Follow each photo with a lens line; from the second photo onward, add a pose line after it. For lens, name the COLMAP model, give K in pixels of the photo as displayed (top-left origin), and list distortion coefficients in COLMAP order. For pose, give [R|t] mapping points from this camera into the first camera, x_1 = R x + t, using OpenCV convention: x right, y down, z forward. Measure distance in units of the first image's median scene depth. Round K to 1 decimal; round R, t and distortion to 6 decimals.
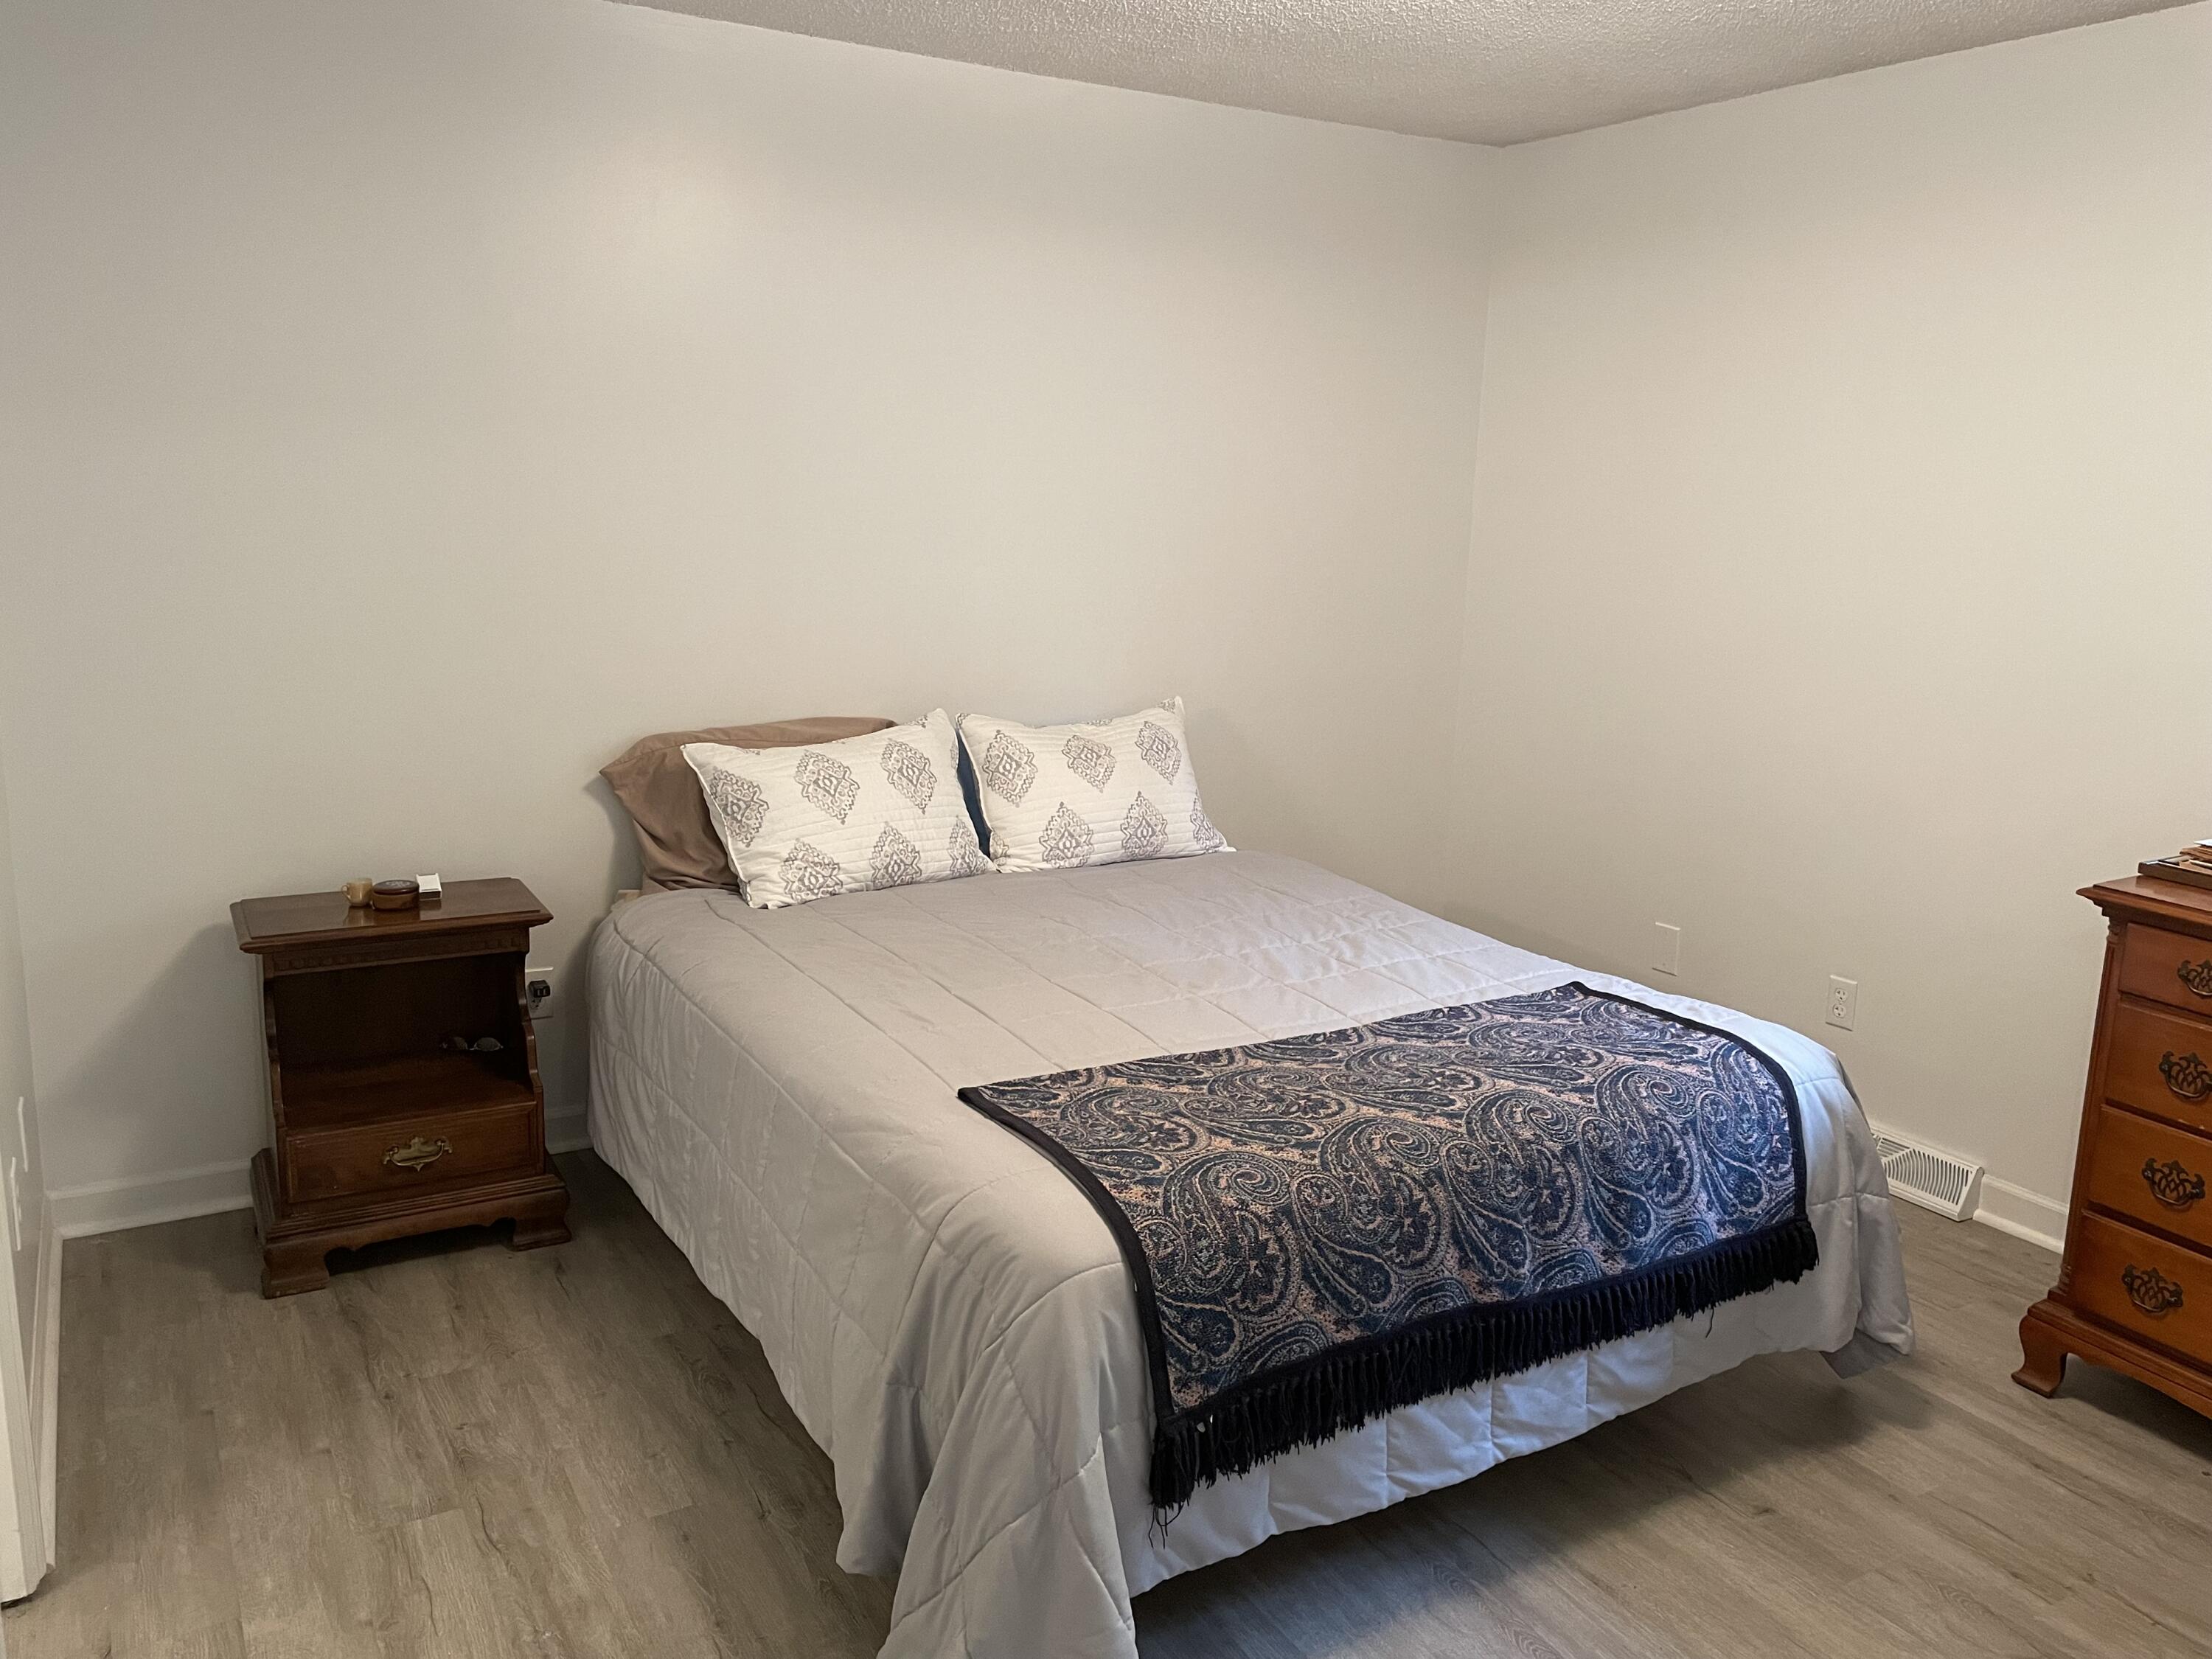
lens RADIAL K [[1675.6, 0, 1109.6], [0, 1675.6, 817.9], [0, 0, 1]] dist [0.069669, -0.001791]
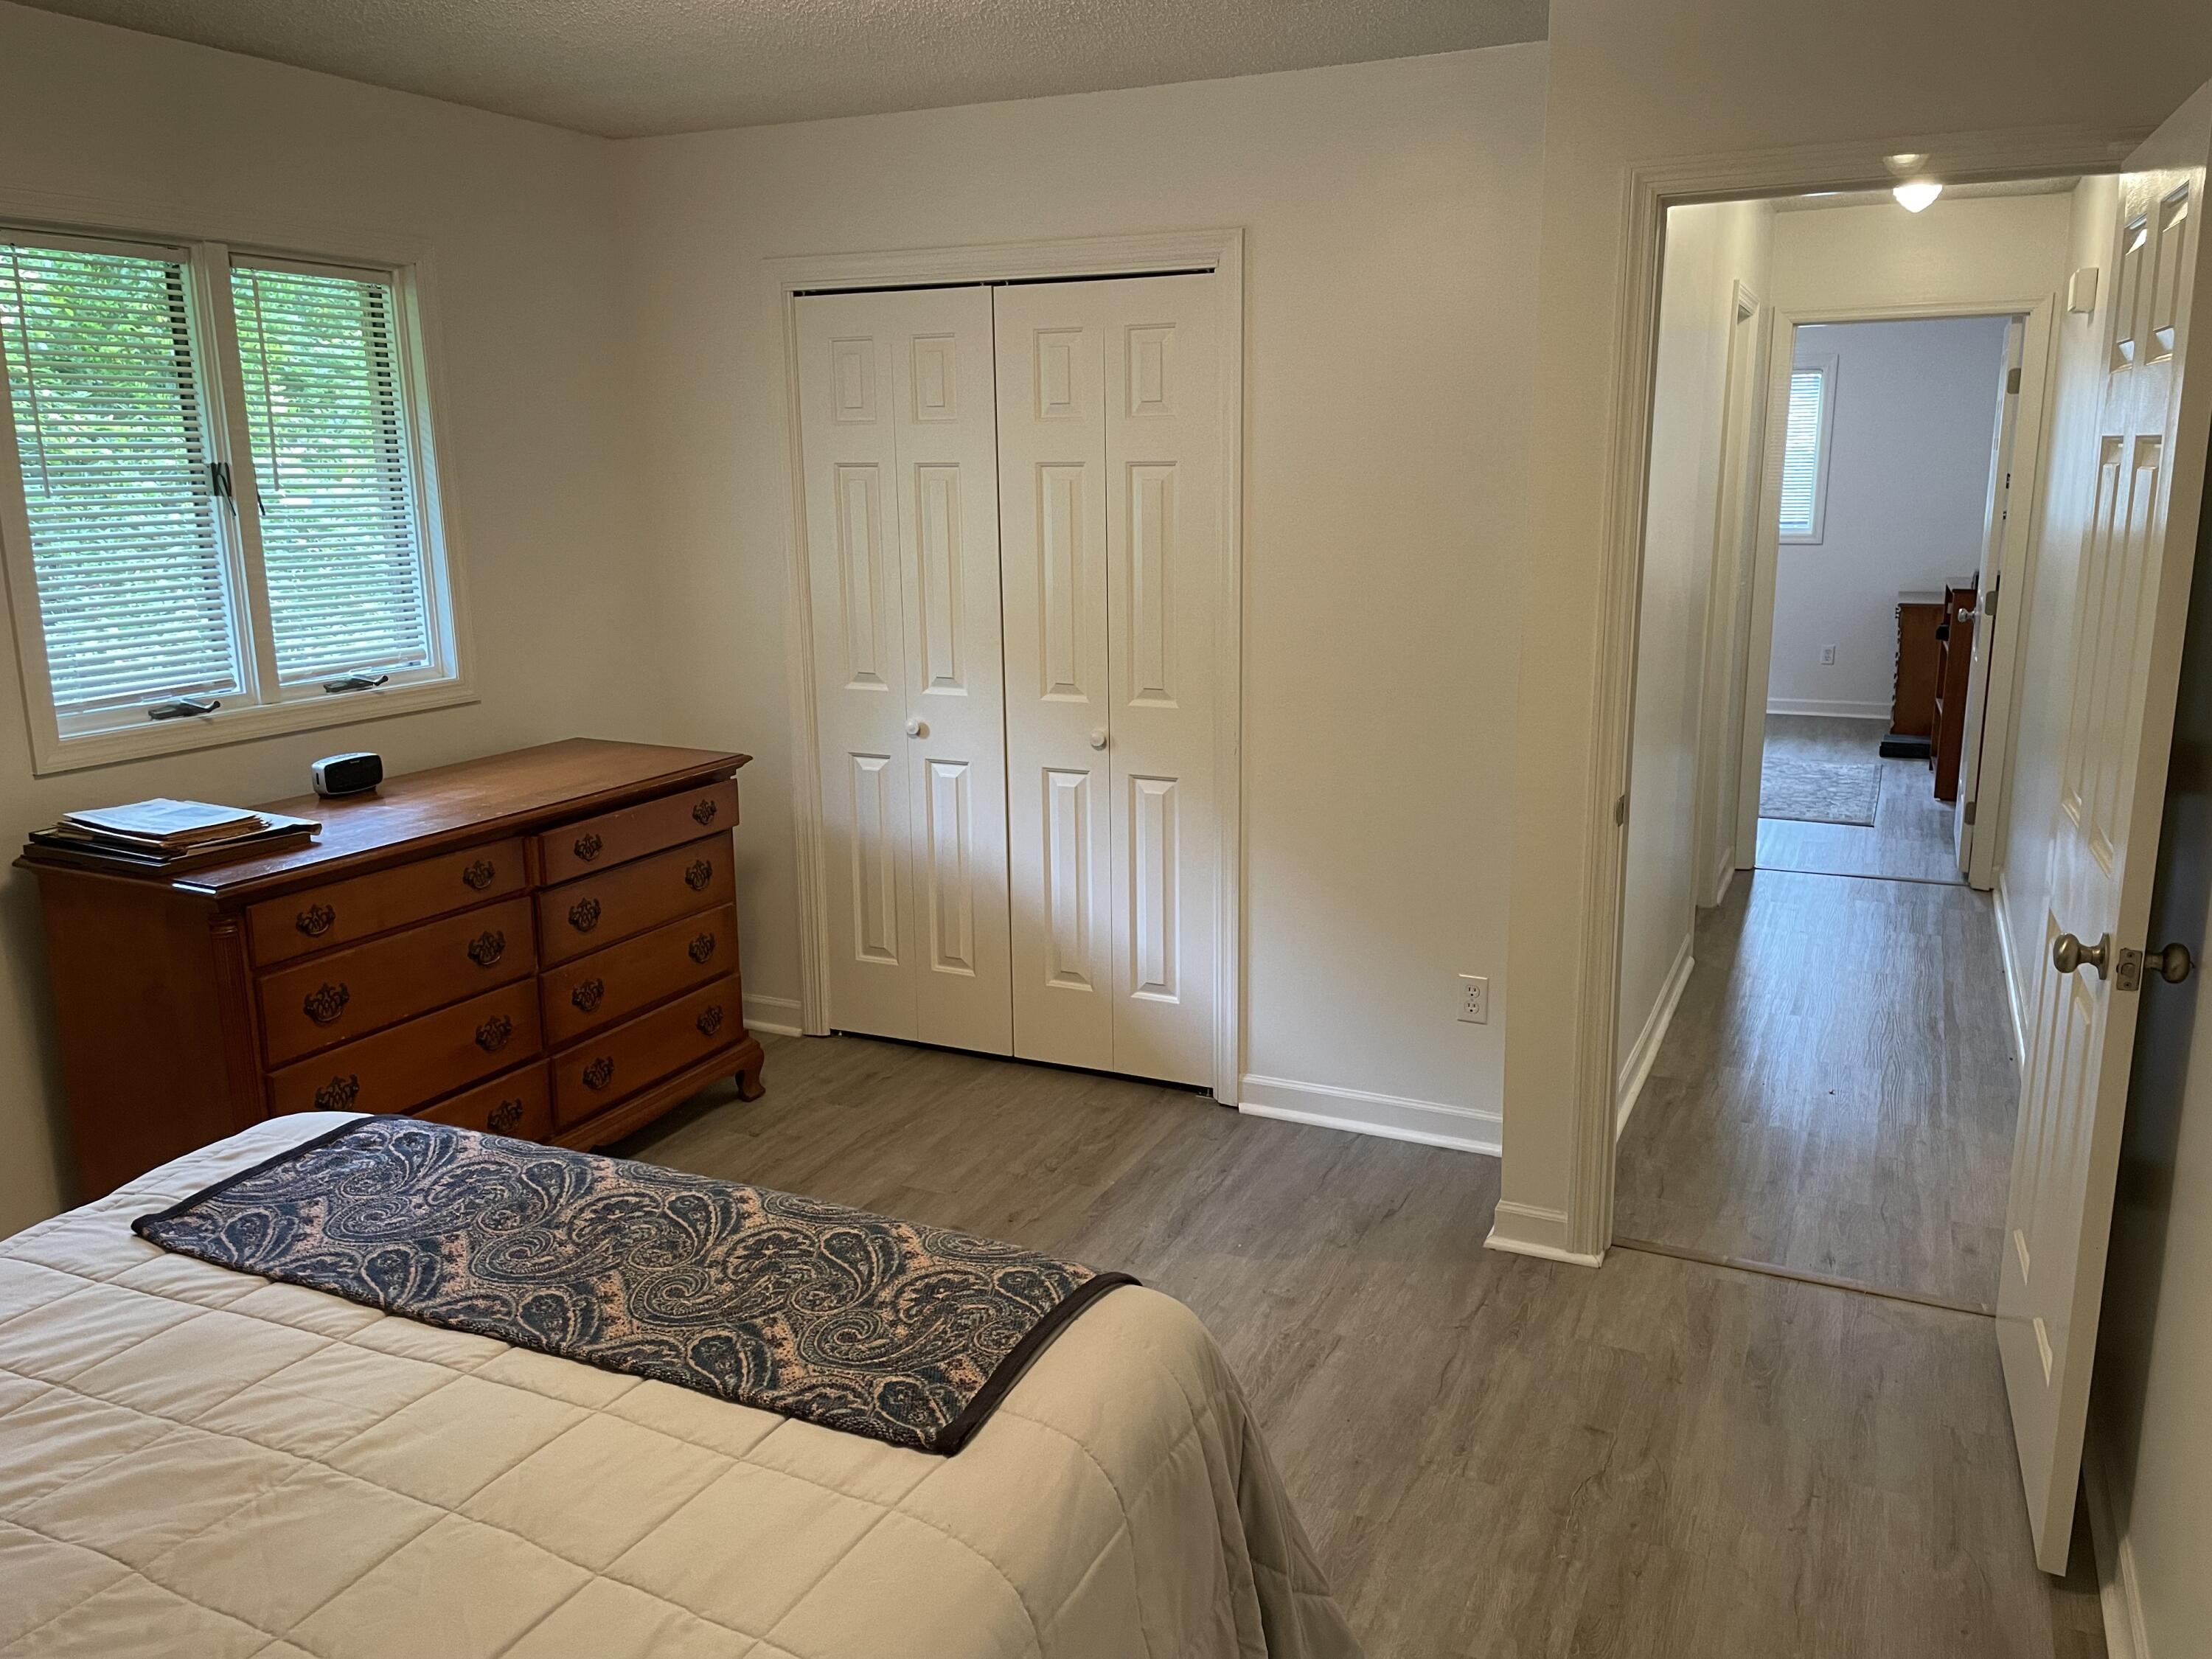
lens RADIAL K [[1675.6, 0, 1109.6], [0, 1675.6, 817.9], [0, 0, 1]] dist [0.069669, -0.001791]
pose [[-0.563359, -0.192336, 0.803513, -0.575221], [0.163985, 0.927149, 0.336903, -0.270371], [-0.809775, 0.321562, -0.490777, 1.103561]]
